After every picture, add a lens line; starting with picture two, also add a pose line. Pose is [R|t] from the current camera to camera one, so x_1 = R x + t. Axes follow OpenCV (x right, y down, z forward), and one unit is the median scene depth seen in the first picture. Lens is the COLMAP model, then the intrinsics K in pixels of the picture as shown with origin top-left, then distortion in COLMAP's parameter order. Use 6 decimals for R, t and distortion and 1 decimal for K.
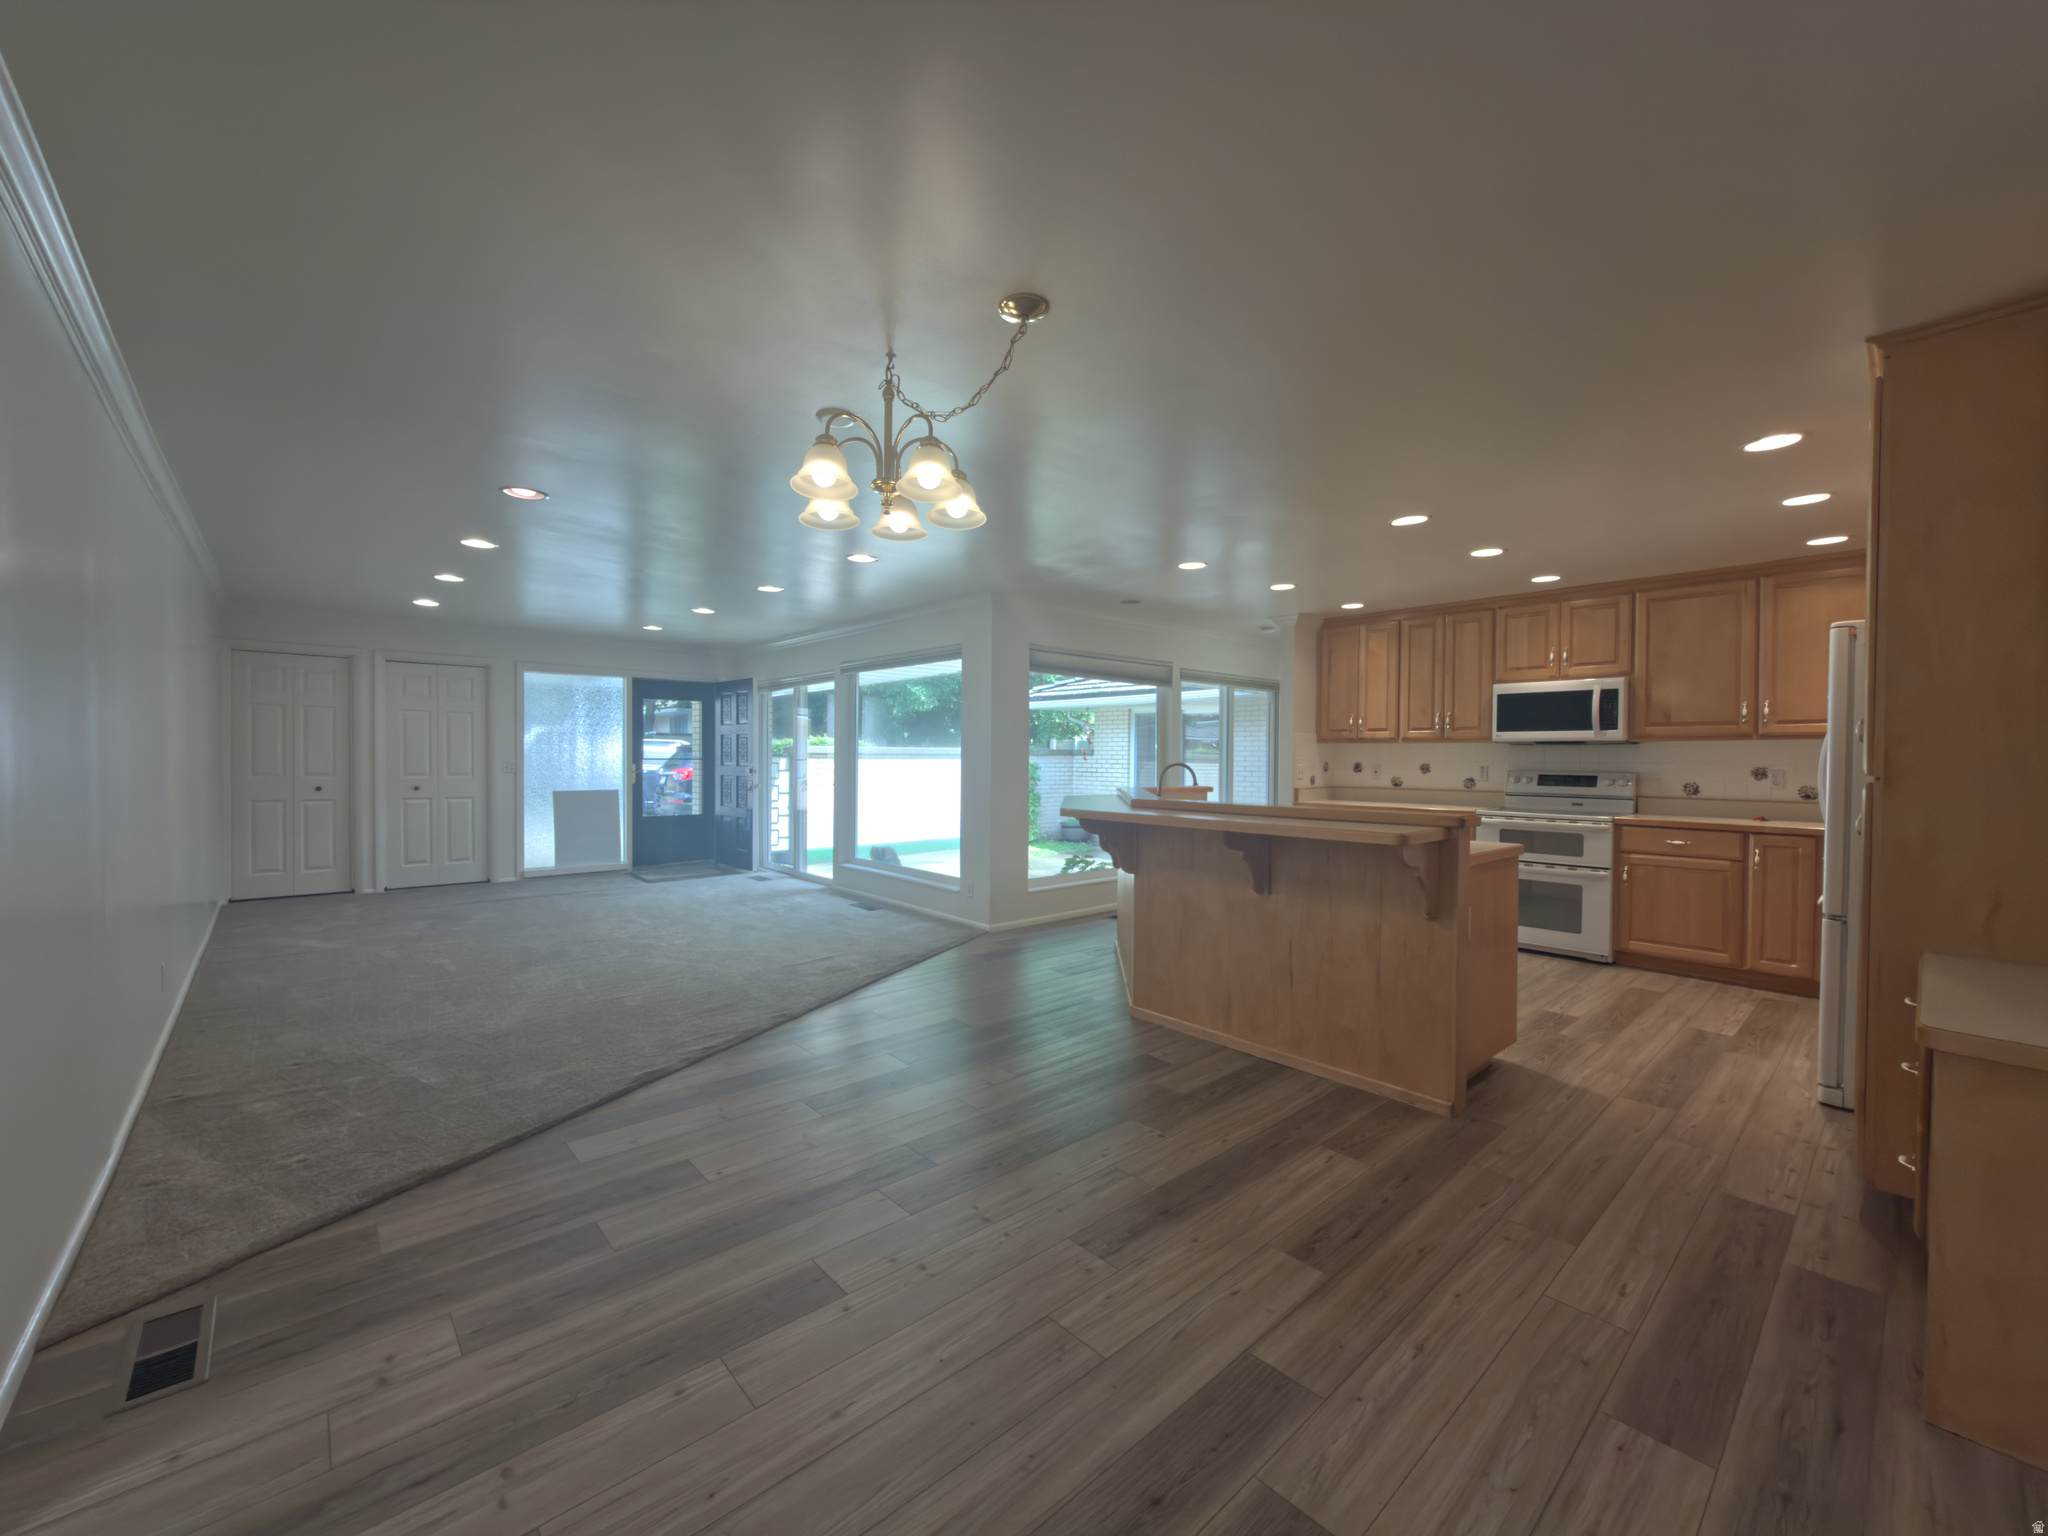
lens RADIAL K [[816.9, 0, 1026.1], [0, 816.9, 769.2], [0, 0, 1]] dist [0.000238, 0.000154]
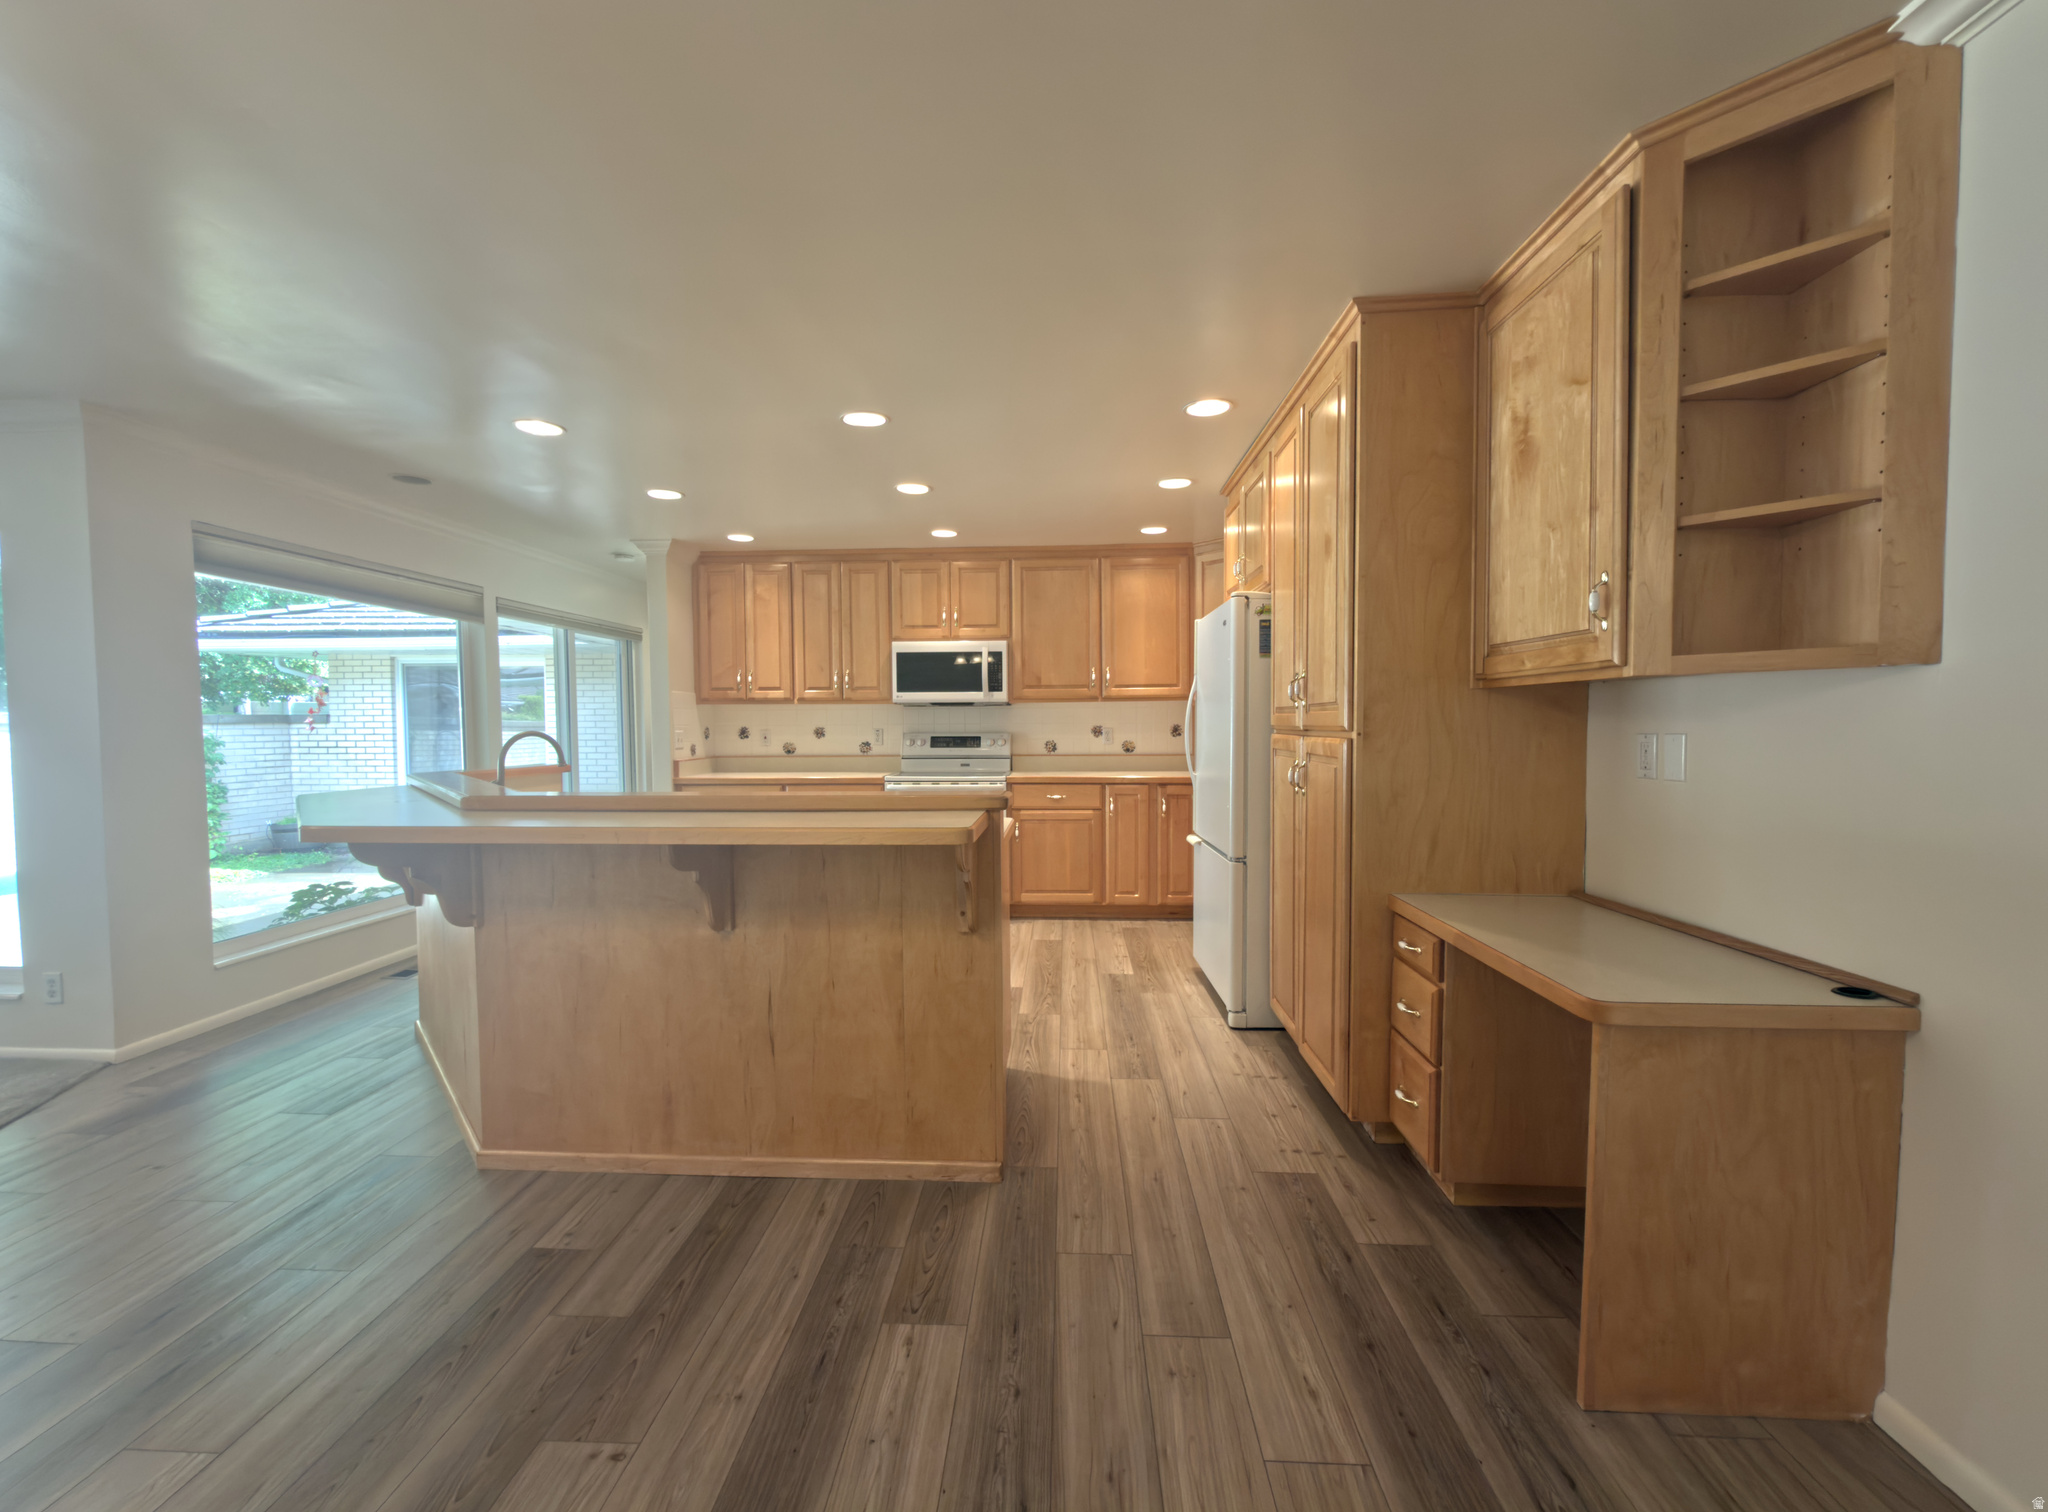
lens RADIAL K [[828.9, 0, 1024.4], [0, 828.9, 758.6], [0, 0, 1]] dist [-0.000614, -0.000186]
pose [[0.704490, -0.042389, 0.708446, -0.002310], [0.021574, 0.999033, 0.038323, -0.002517], [-0.709386, -0.011714, 0.704723, 0.211822]]
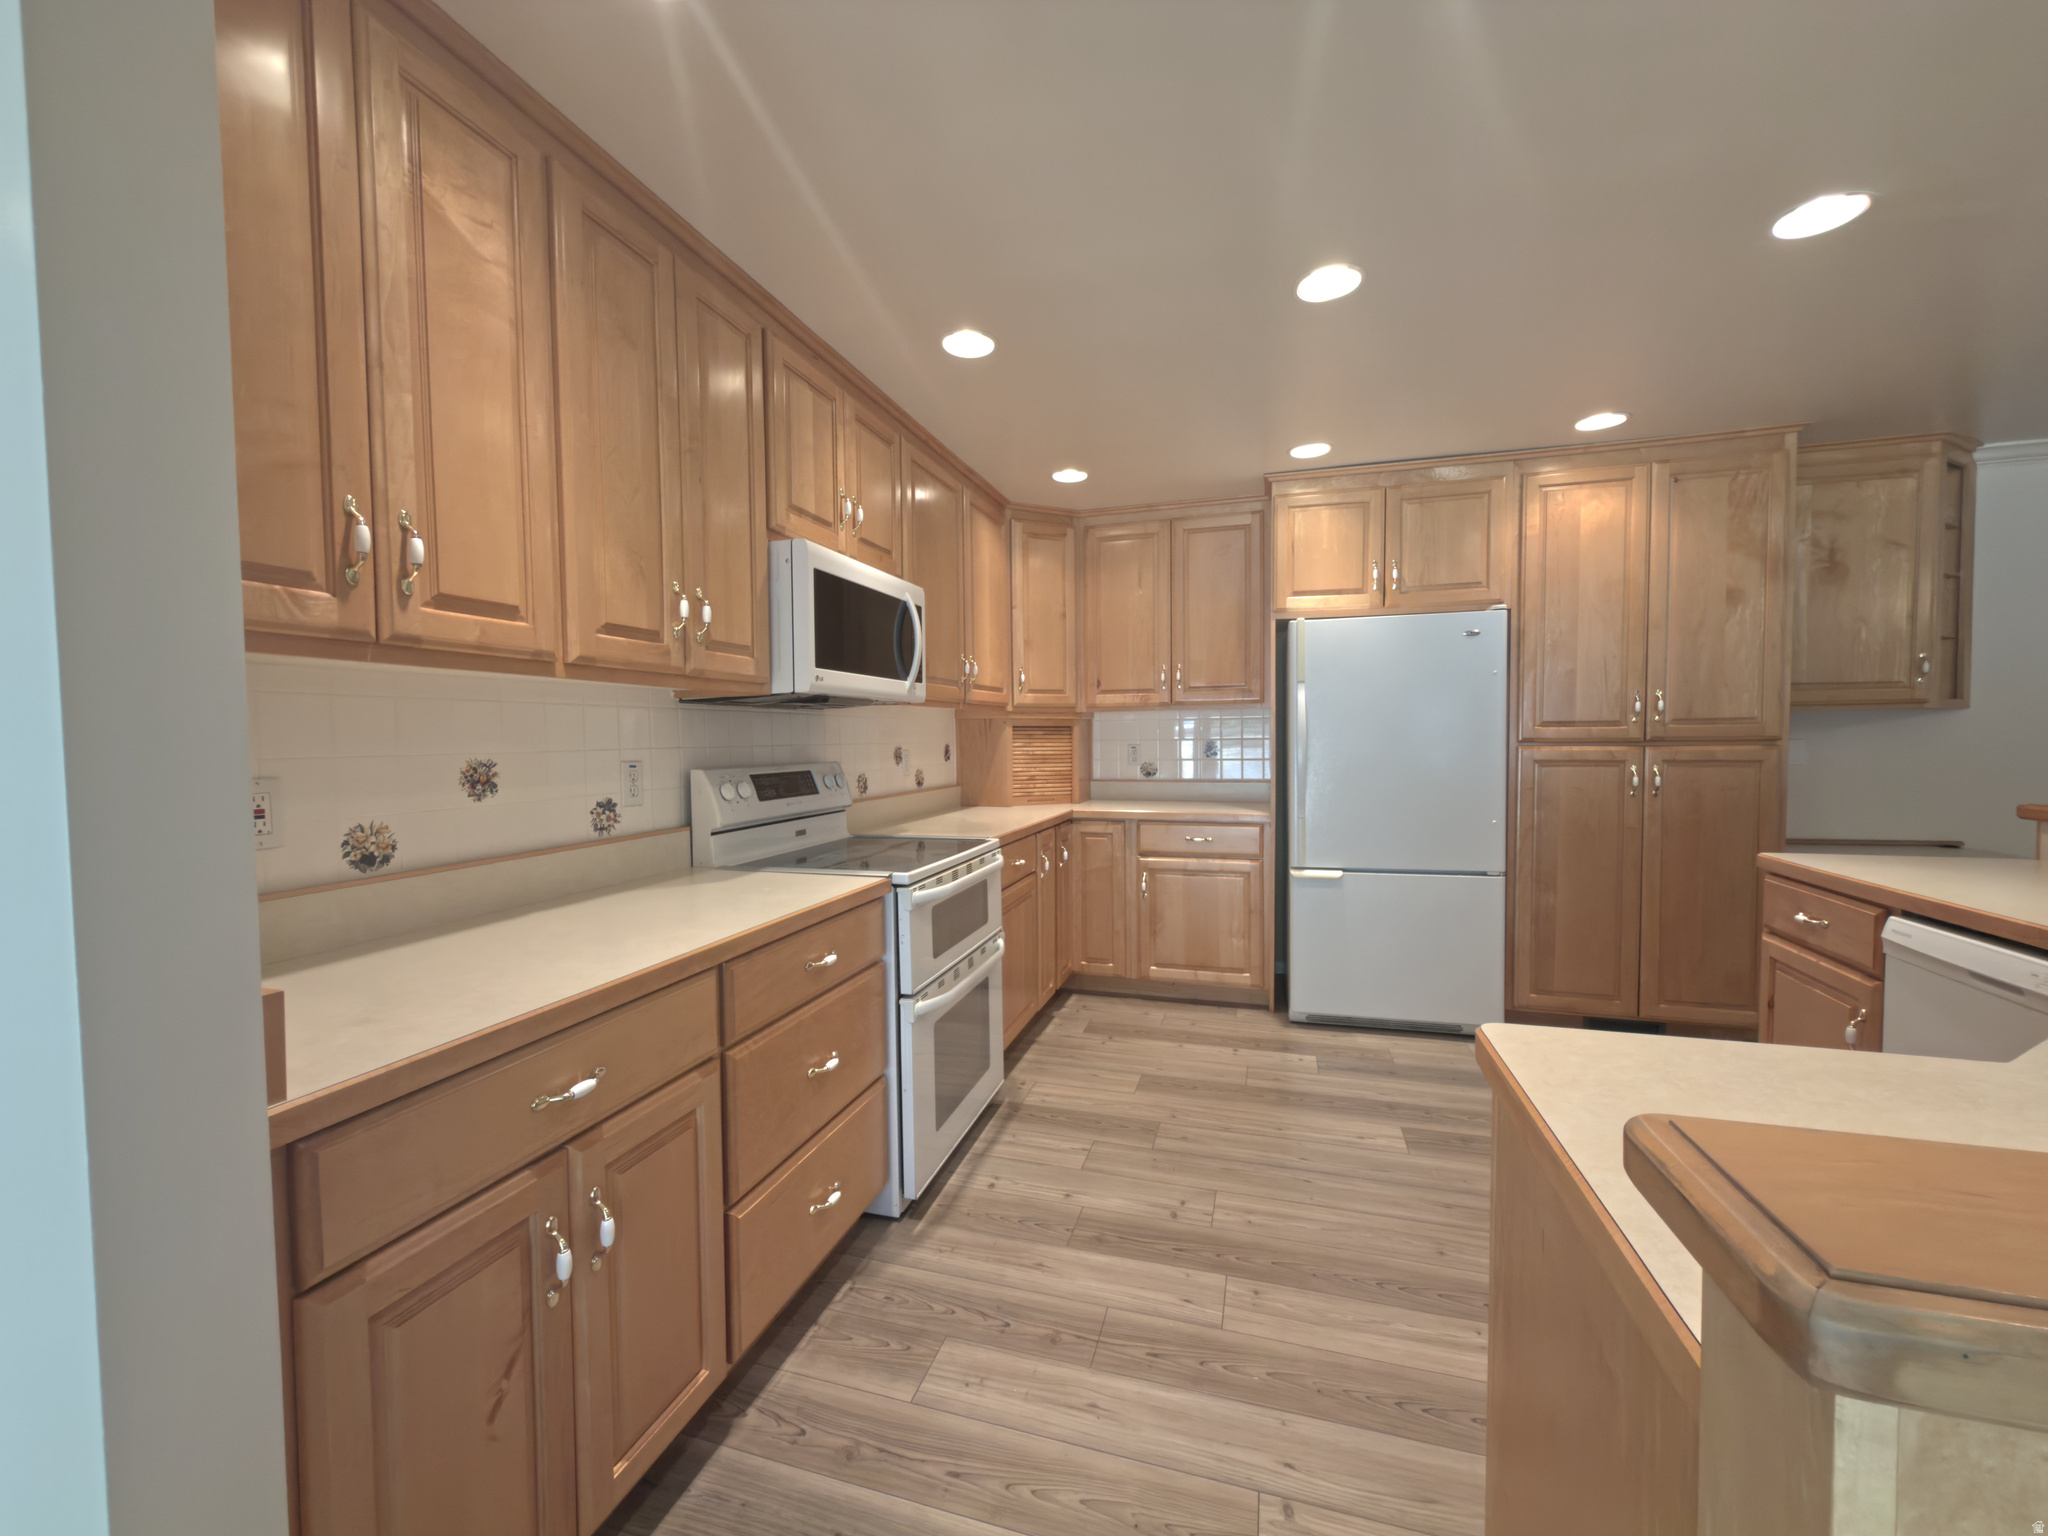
lens RADIAL K [[816.9, 0, 1026.1], [0, 816.9, 769.2], [0, 0, 1]] dist [0.000238, 0.000154]
pose [[-0.512423, -0.036238, 0.857968, 0.191542], [0.019523, 0.998359, 0.053828, -0.016156], [-0.858511, 0.044333, -0.510875, 1.075969]]
